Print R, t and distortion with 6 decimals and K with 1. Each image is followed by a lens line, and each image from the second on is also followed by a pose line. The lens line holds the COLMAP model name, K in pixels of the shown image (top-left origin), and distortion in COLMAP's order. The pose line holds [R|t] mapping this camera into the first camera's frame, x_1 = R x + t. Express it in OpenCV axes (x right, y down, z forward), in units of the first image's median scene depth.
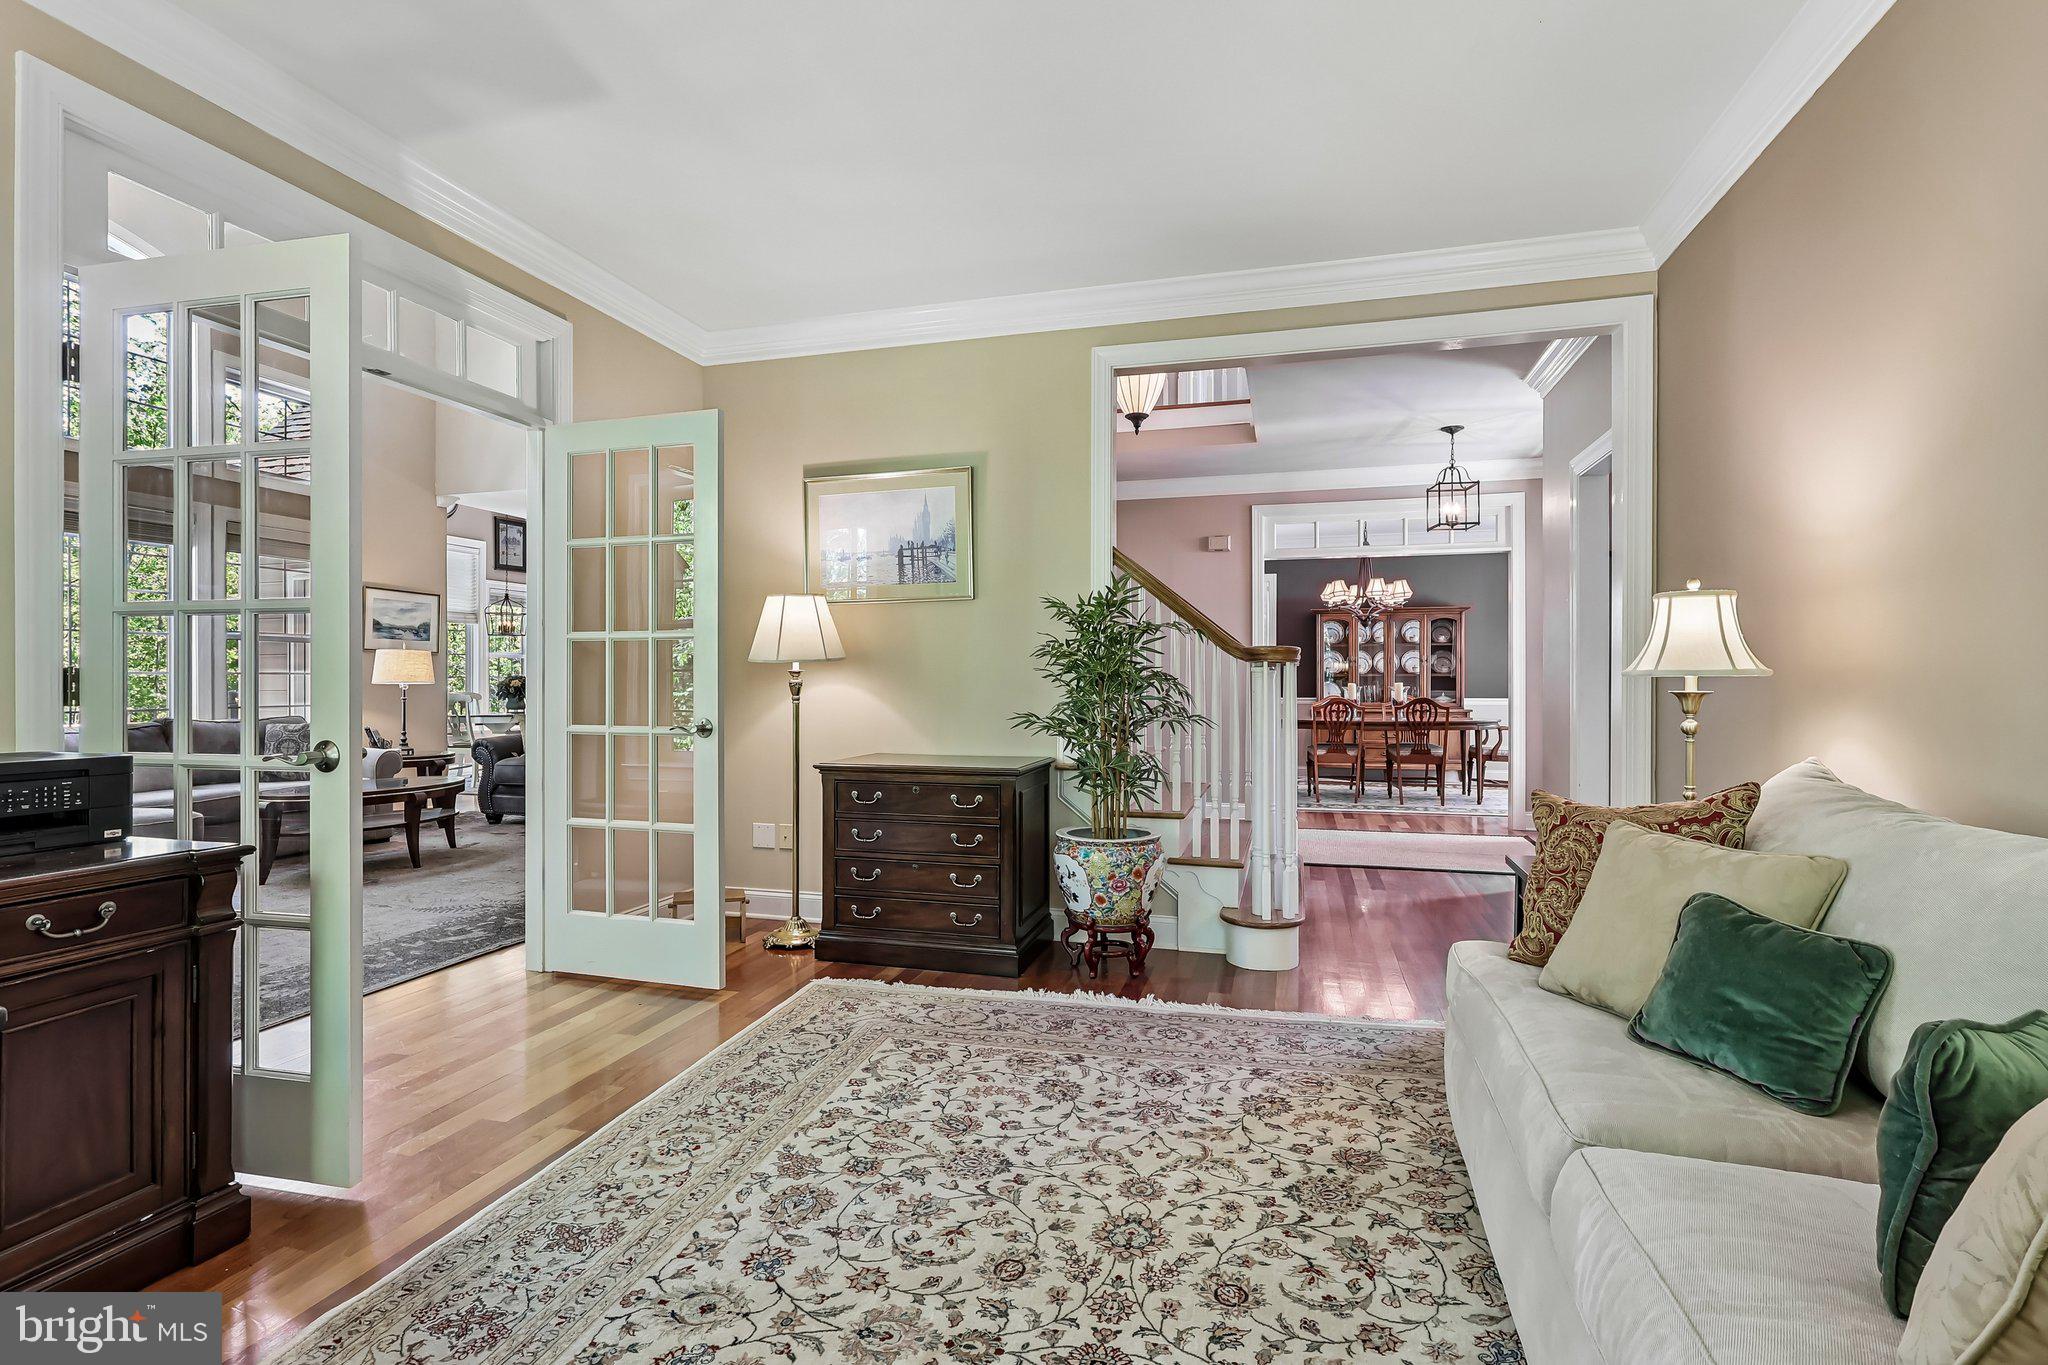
lens RADIAL K [[981.5, 0, 1019.5], [0, 981.5, 682.9], [0, 0, 1]] dist [-0.003423, 0.000170]
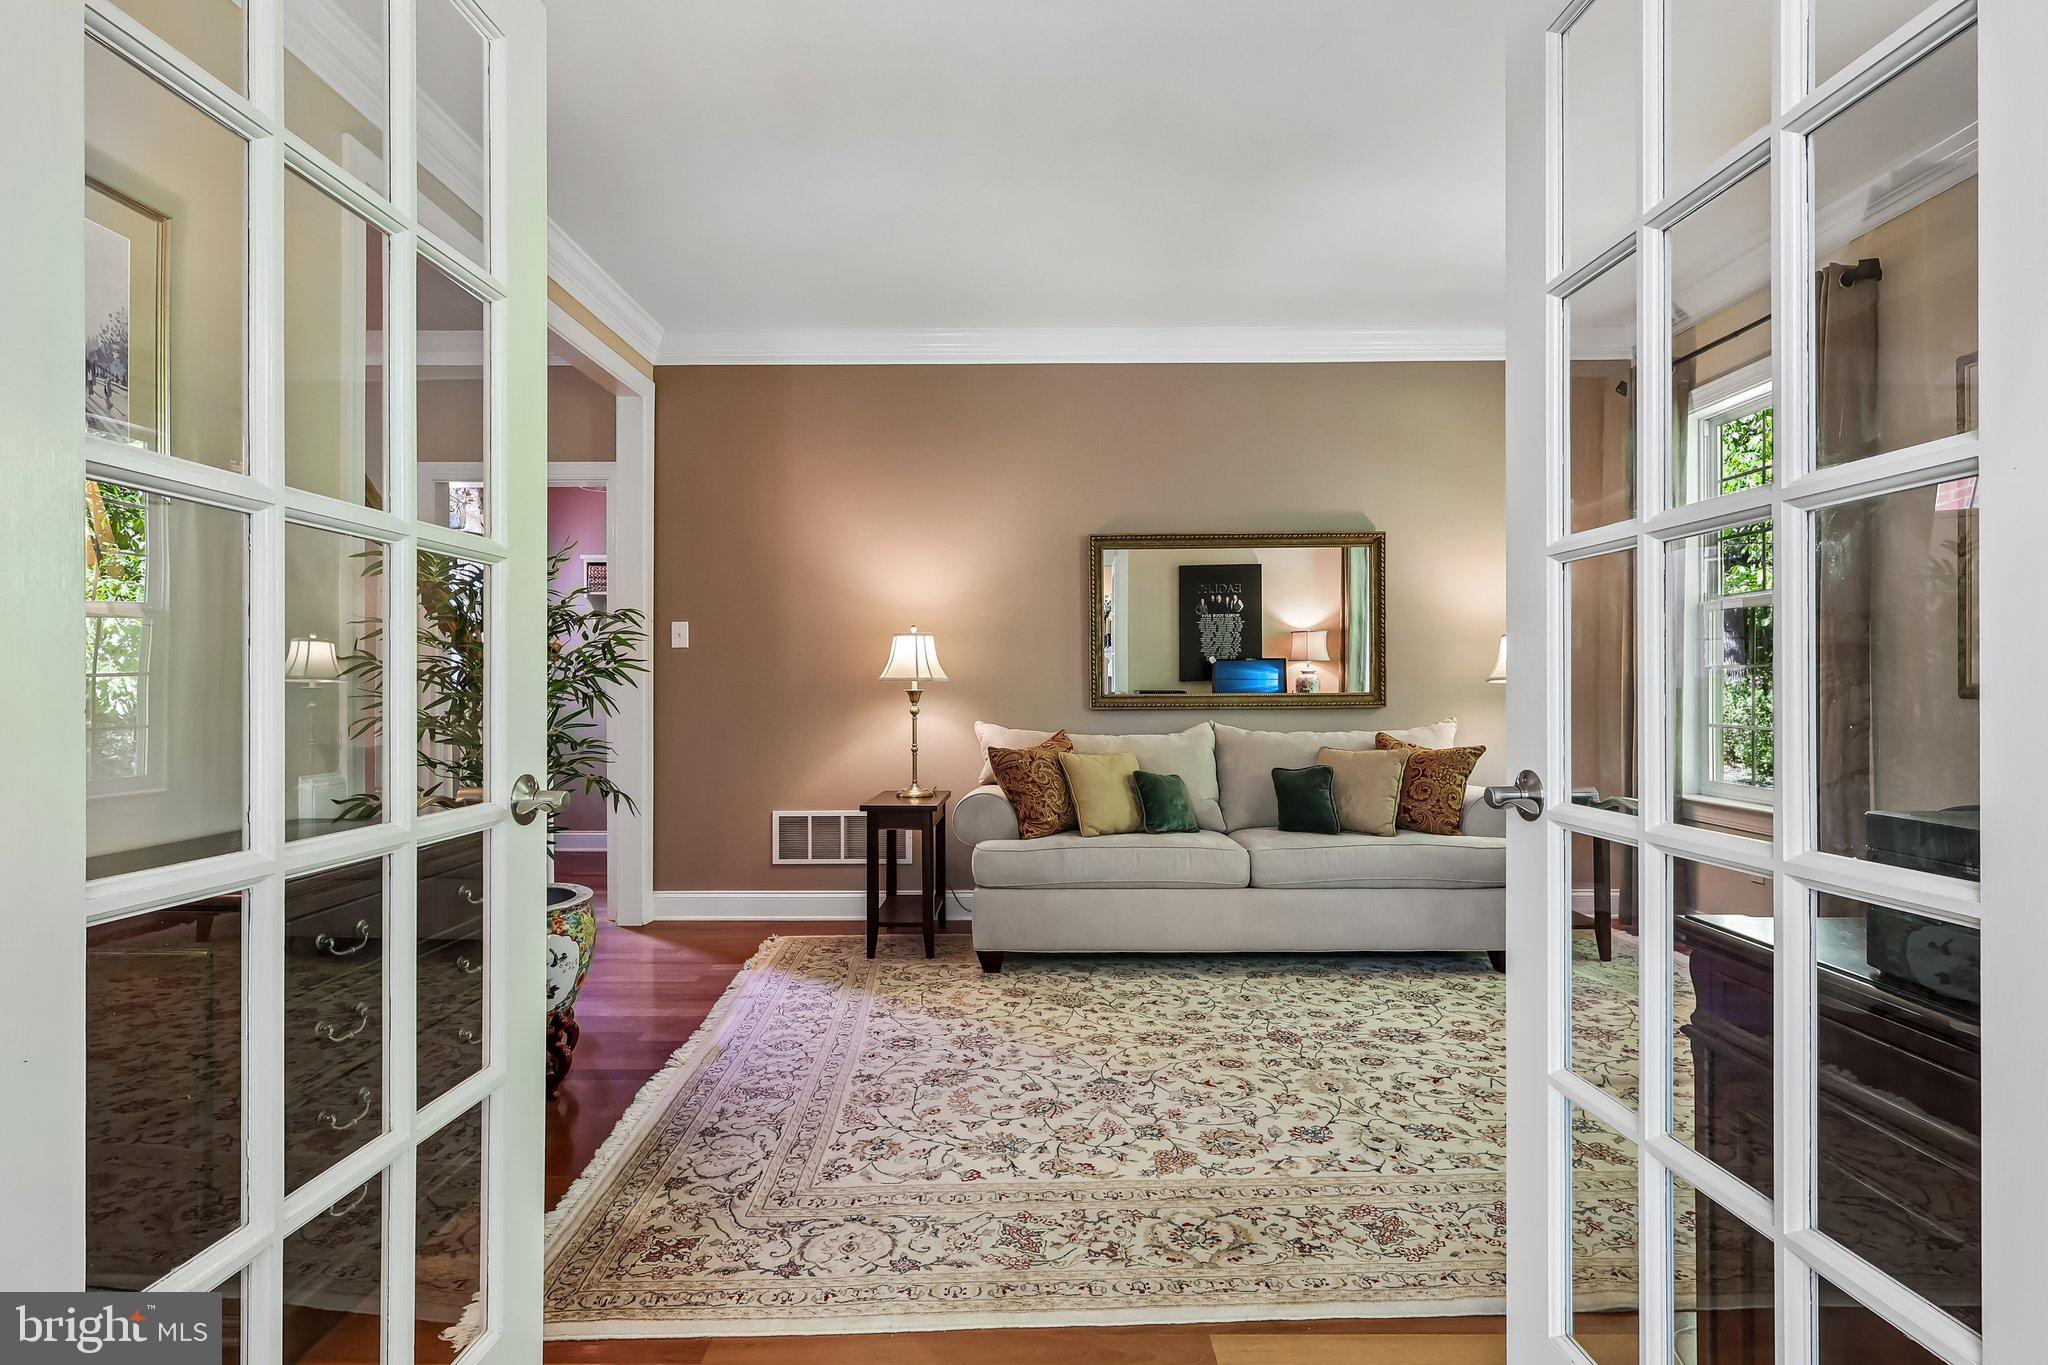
lens RADIAL K [[981.5, 0, 1019.5], [0, 981.5, 682.9], [0, 0, 1]] dist [-0.003423, 0.000170]
pose [[-0.263521, 0.002419, 0.964651, -1.205231], [0.002529, 0.999995, -0.001816, 0.000242], [-0.964650, 0.001961, -0.263526, 1.471283]]
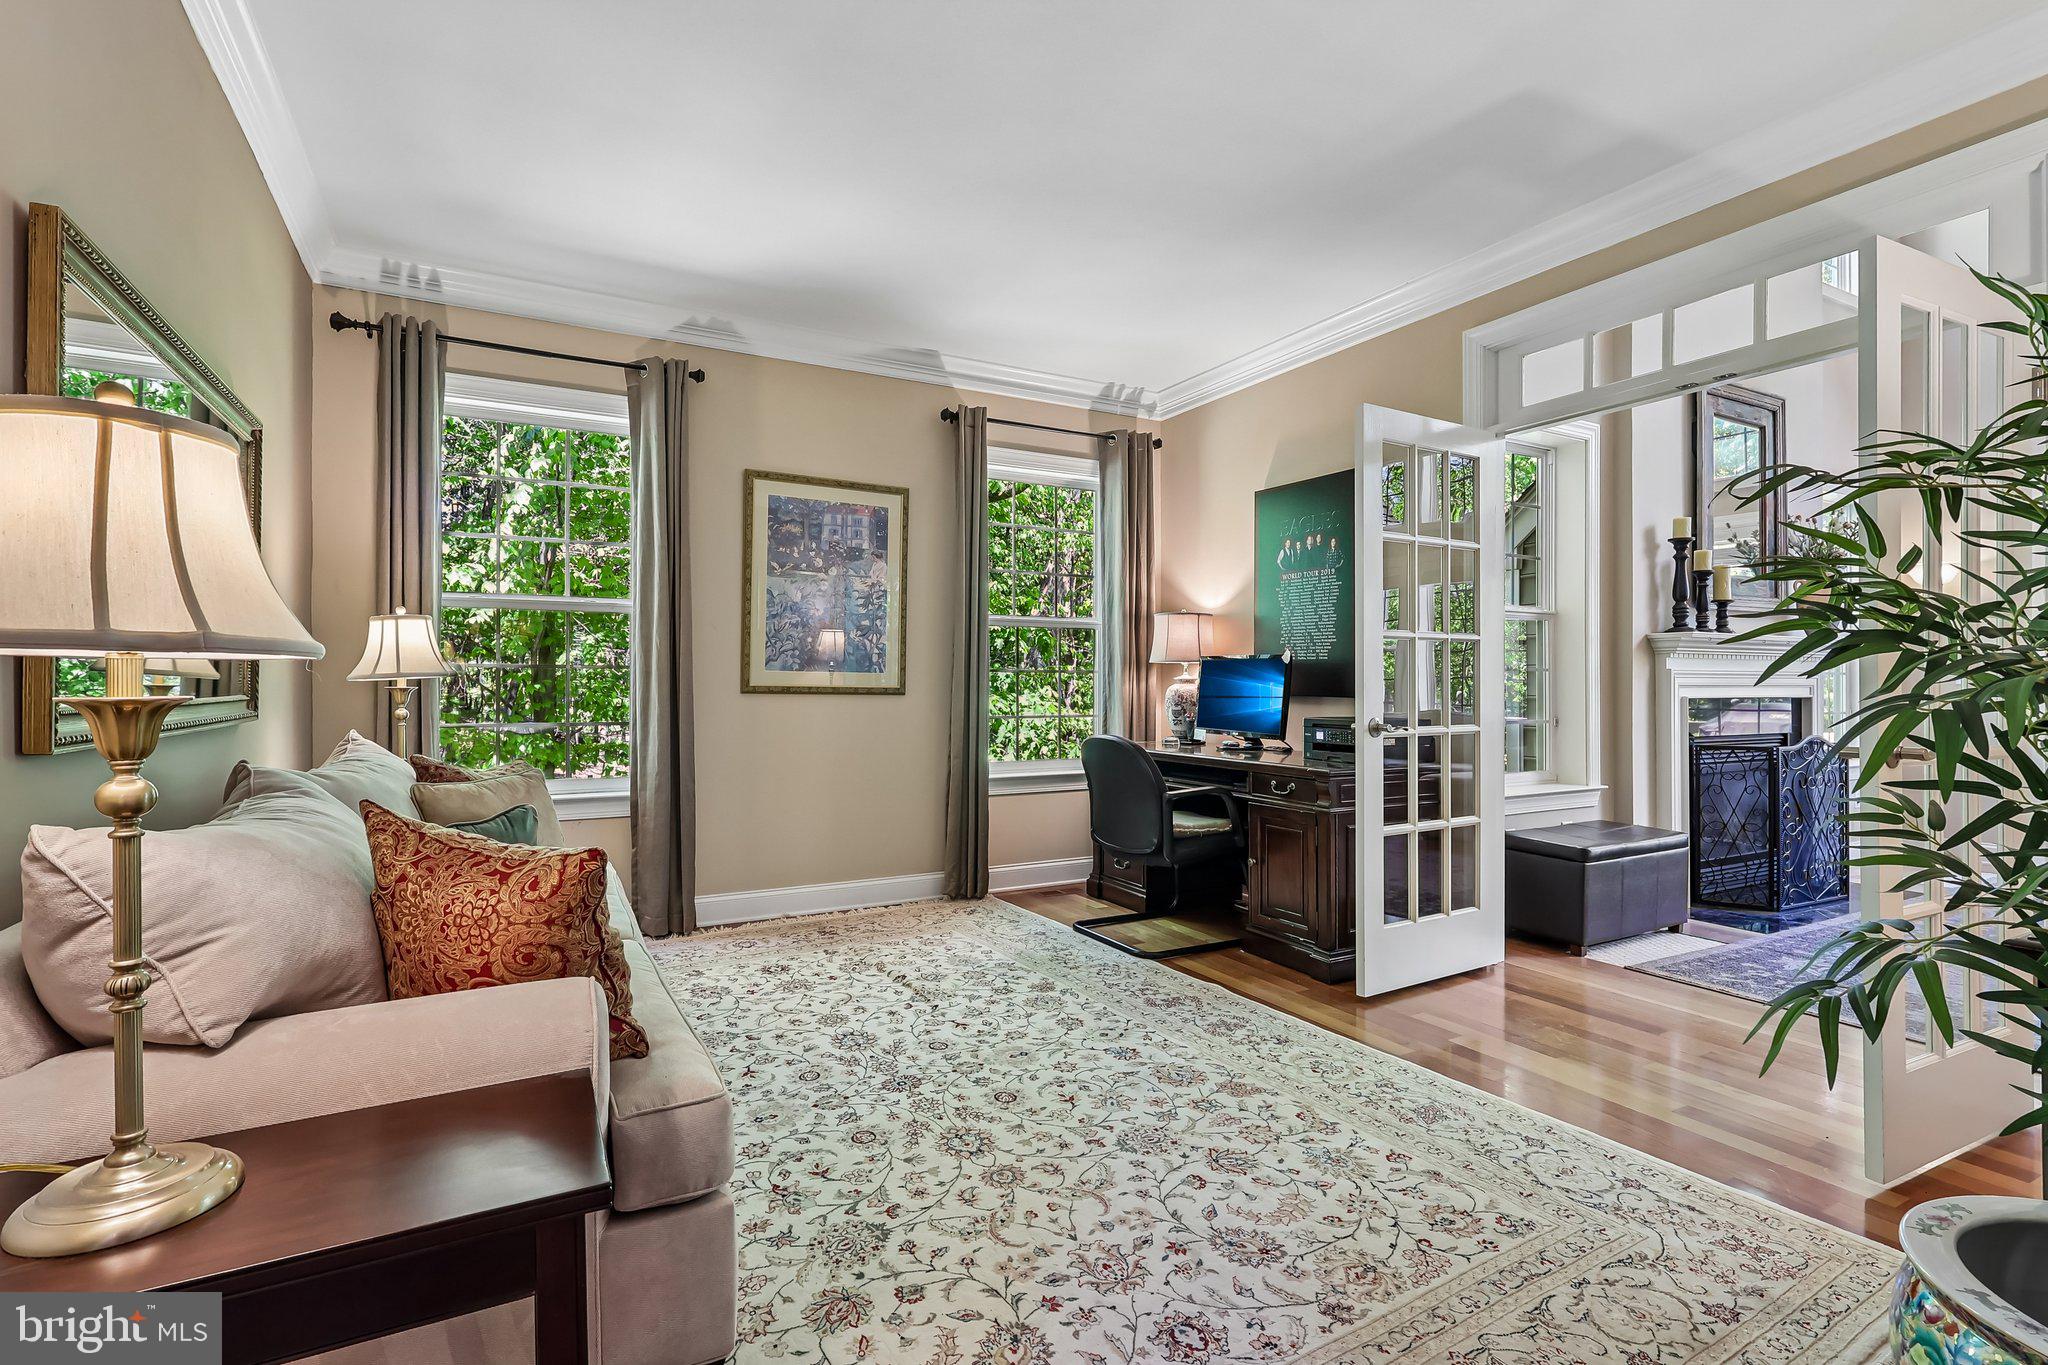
lens RADIAL K [[960.4, 0, 1018.8], [0, 960.4, 677.0], [0, 0, 1]] dist [-0.002195, 0.000195]
pose [[-0.717650, -0.005074, -0.696385, 0.801198], [-0.000264, 0.999975, -0.007014, 0.003339], [0.696404, -0.004850, -0.717634, 1.708662]]
